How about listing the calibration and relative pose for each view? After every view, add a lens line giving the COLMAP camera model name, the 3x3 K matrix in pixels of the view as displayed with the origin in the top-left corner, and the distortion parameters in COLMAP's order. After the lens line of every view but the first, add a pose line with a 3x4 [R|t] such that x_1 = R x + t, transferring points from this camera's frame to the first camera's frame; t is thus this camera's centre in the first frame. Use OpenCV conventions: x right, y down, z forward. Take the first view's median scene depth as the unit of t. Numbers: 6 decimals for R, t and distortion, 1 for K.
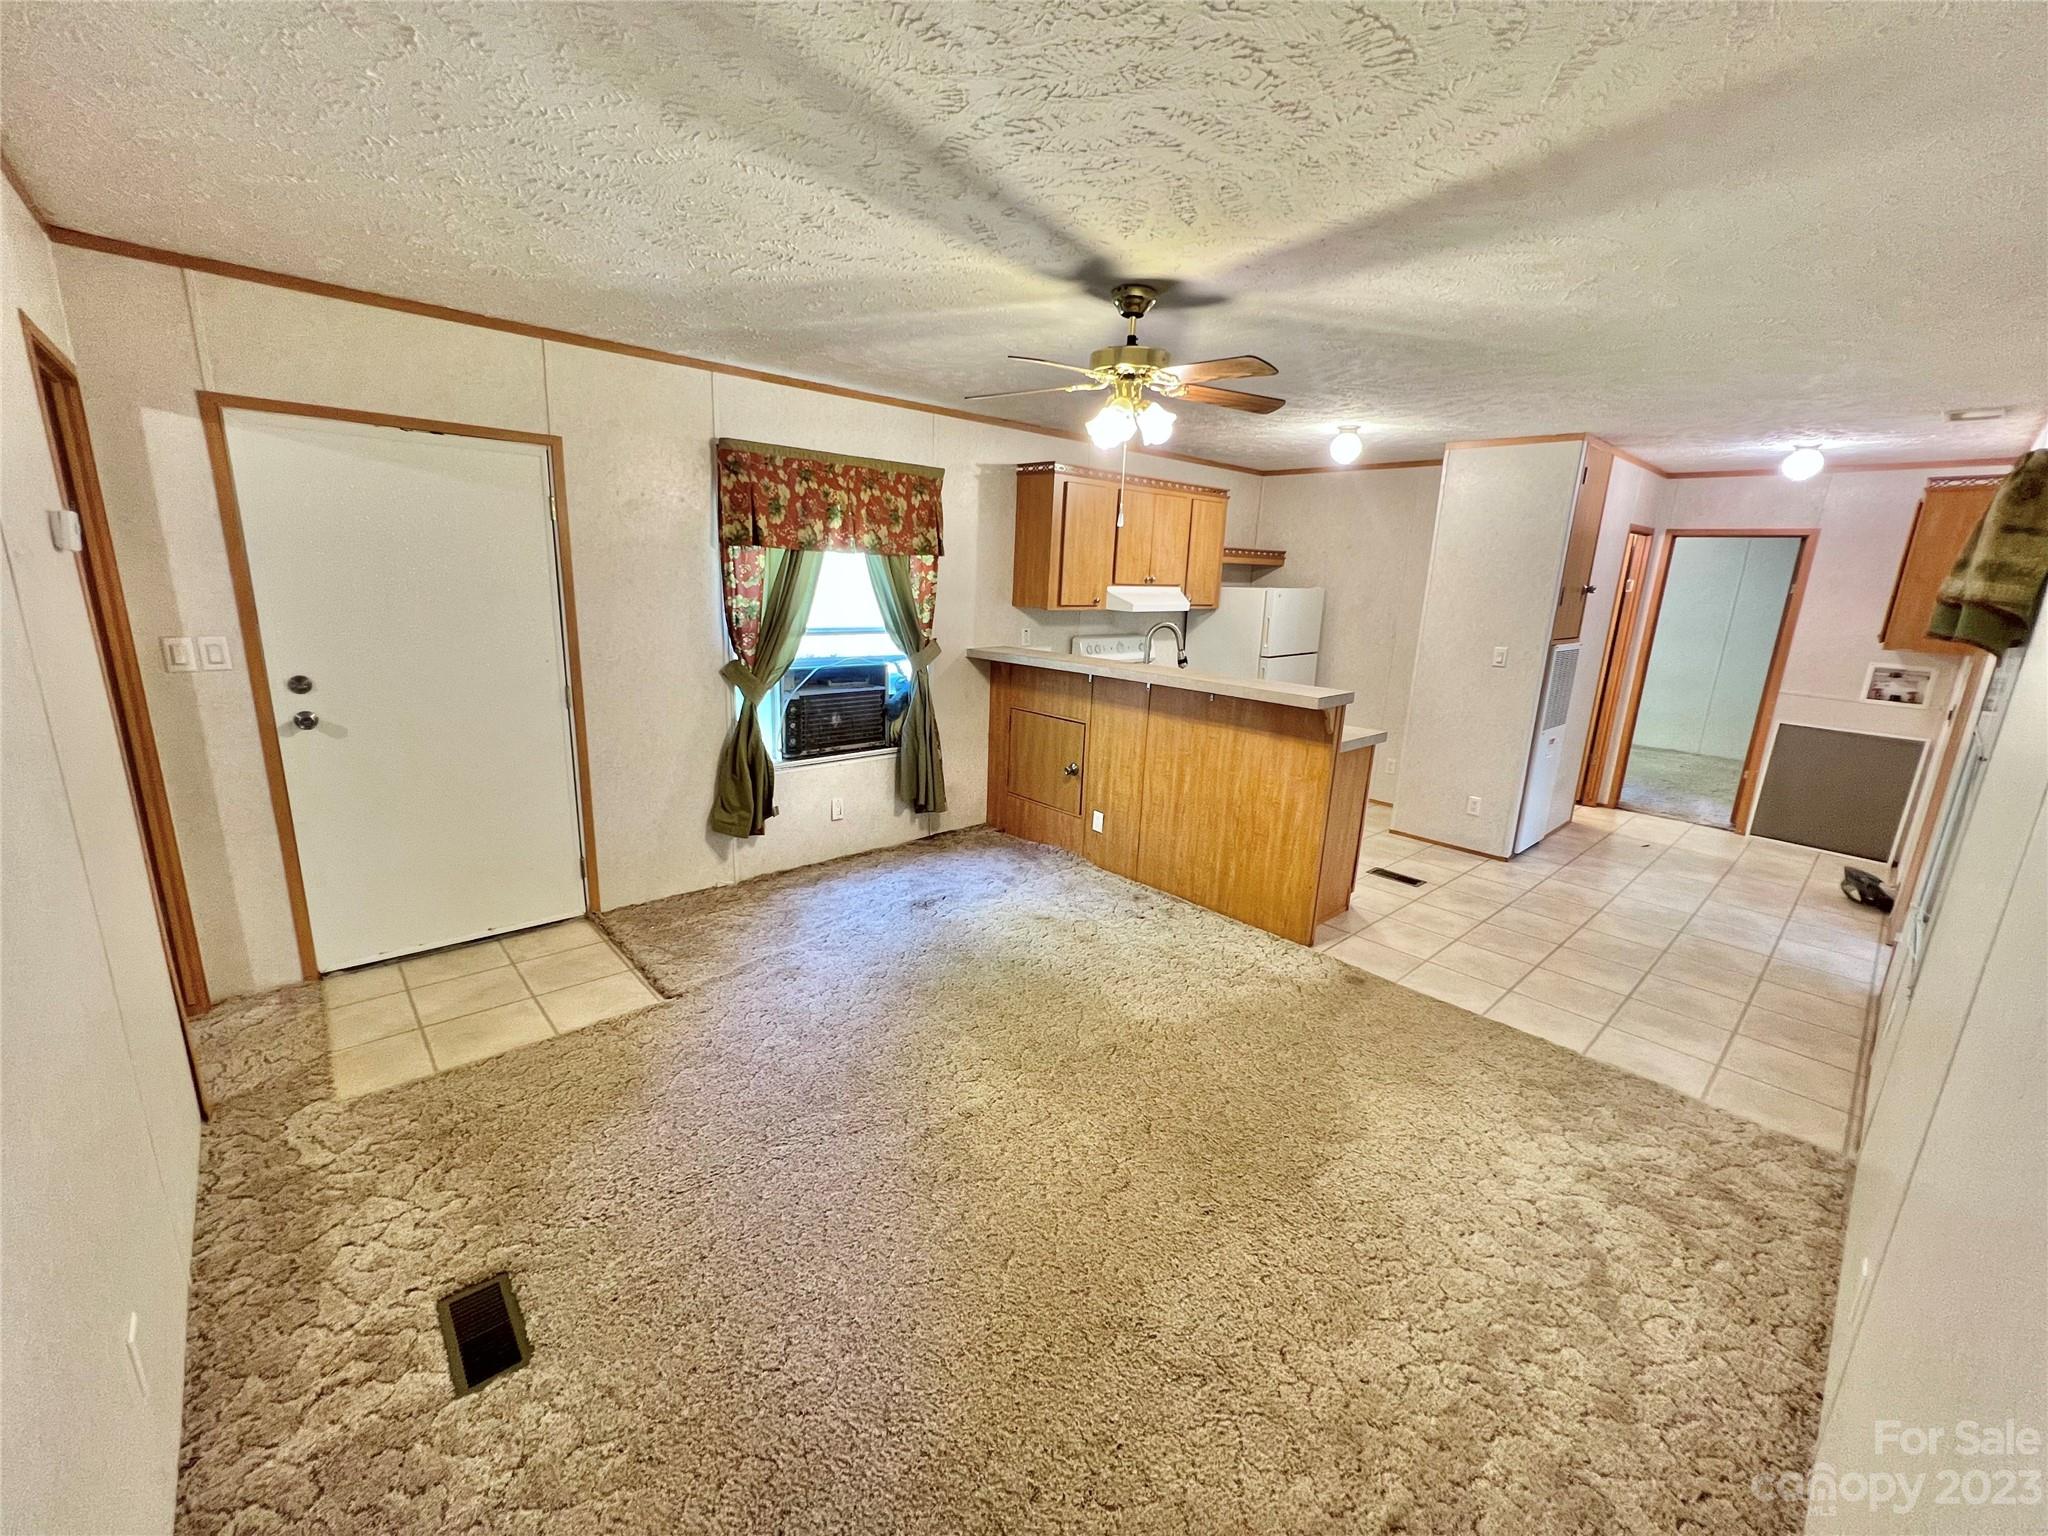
lens RADIAL K [[818.7, 0, 1020.5], [0, 818.7, 764.5], [0, 0, 1]] dist [-0.003268, 0.000673]
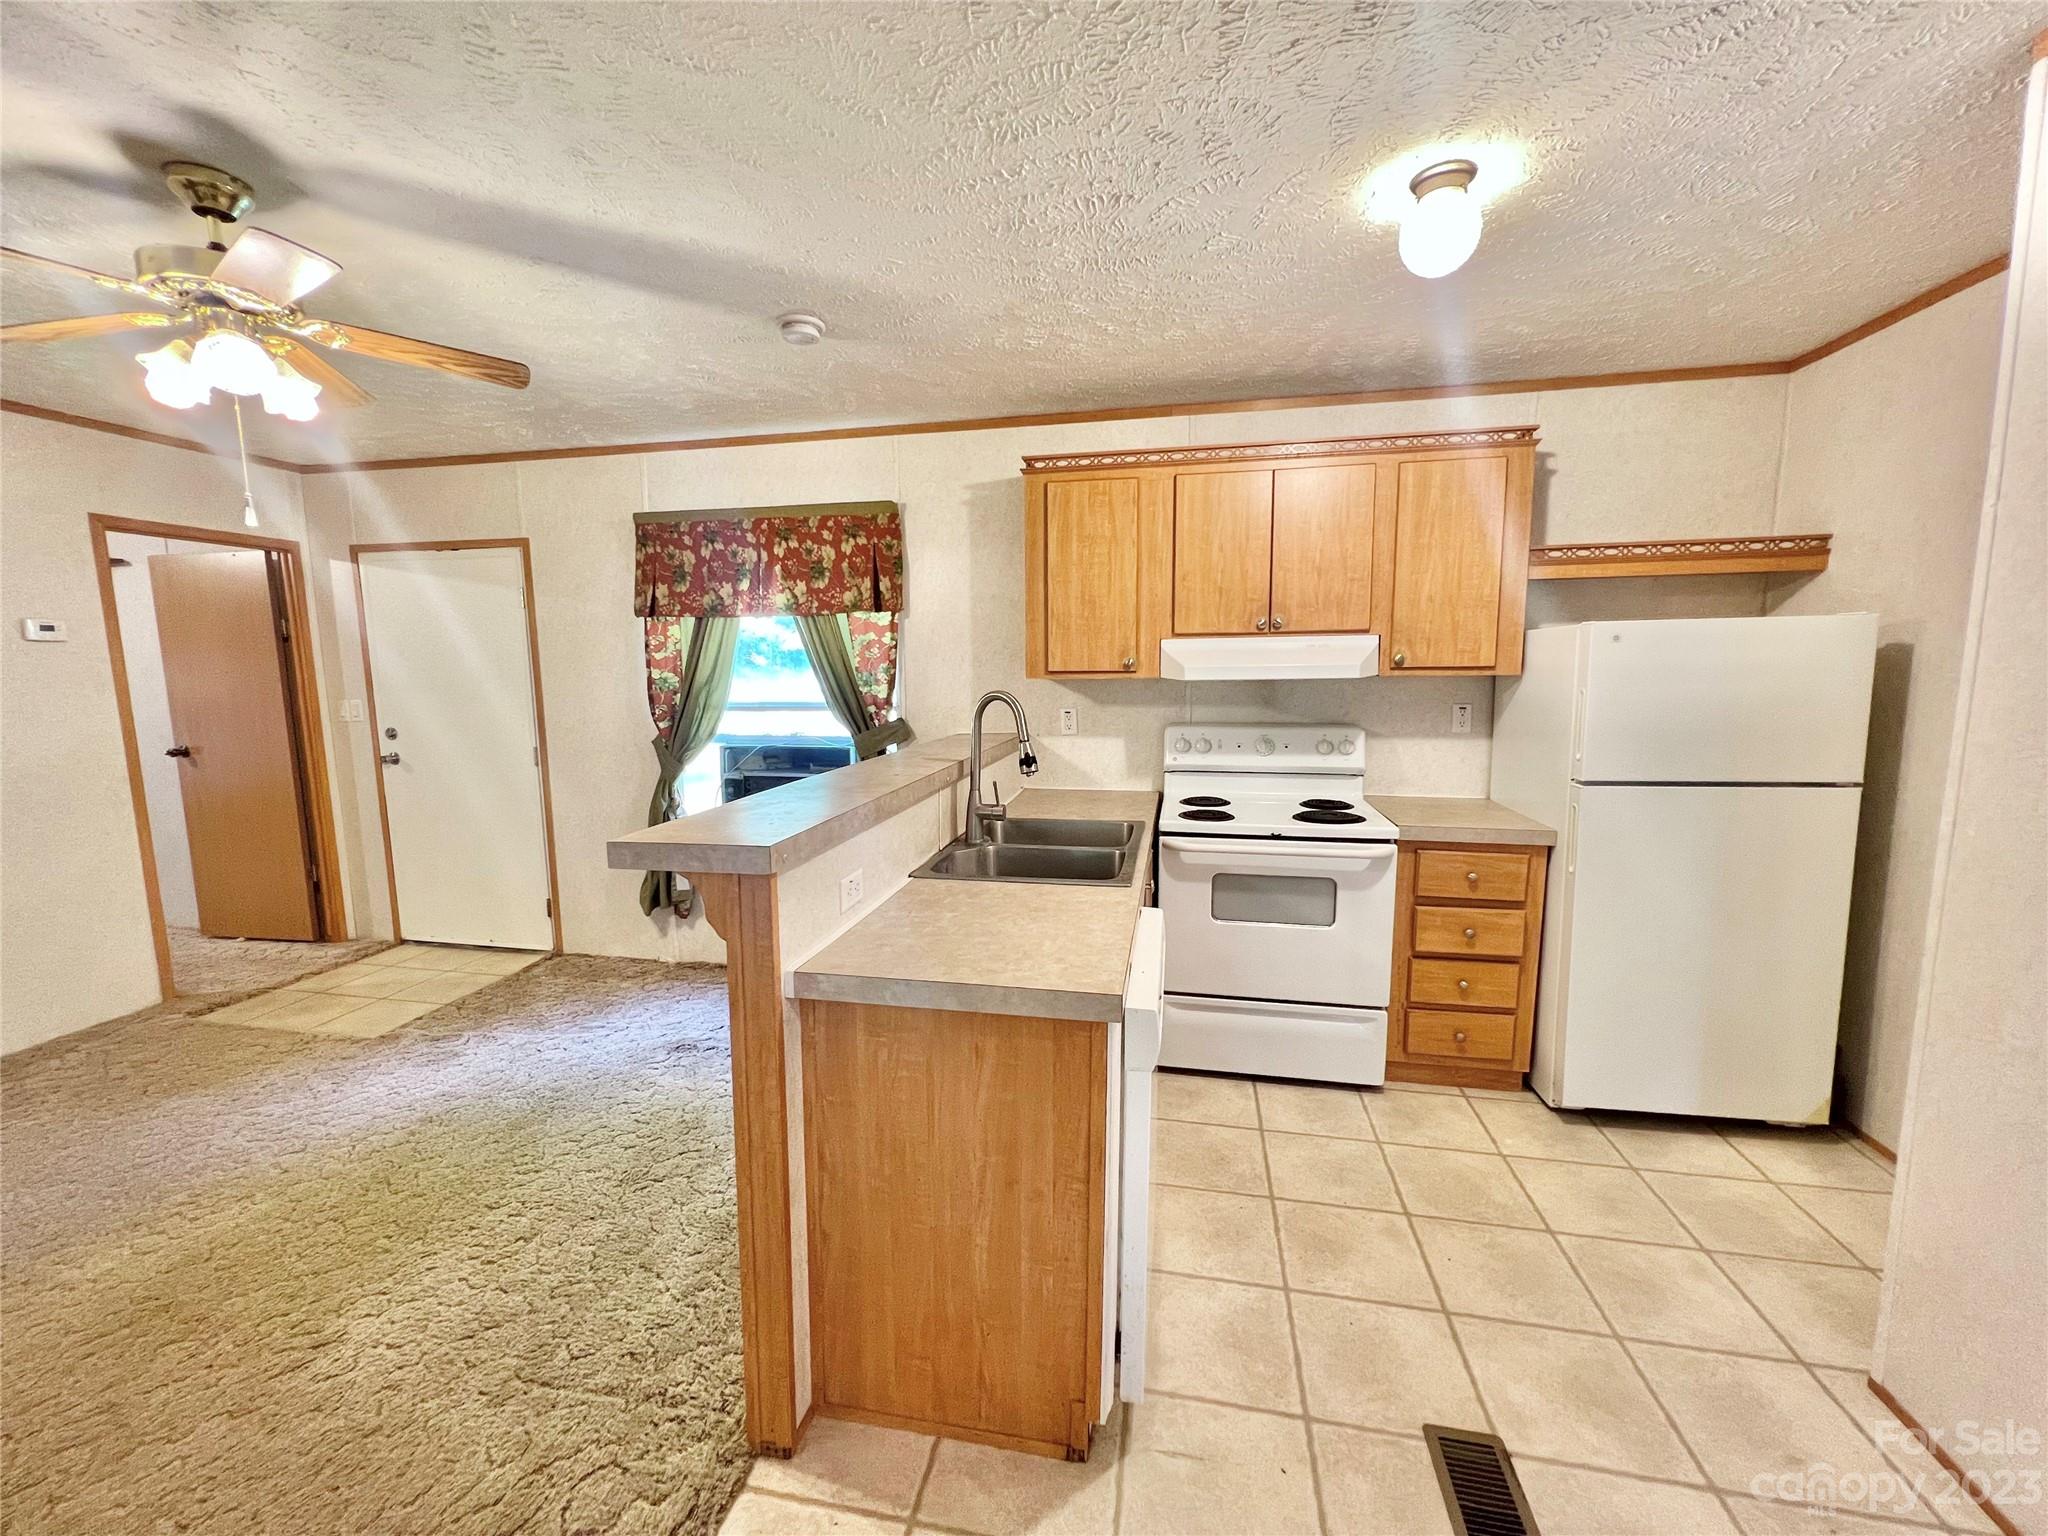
lens RADIAL K [[821.9, 0, 1024.0], [0, 821.9, 768.0], [0, 0, 1]] dist [-0.000578, 0.000091]
pose [[0.587269, 0.061876, -0.807023, 0.683229], [-0.155220, 0.987177, -0.037264, -0.112853], [0.794369, 0.147150, 0.589343, 0.746234]]
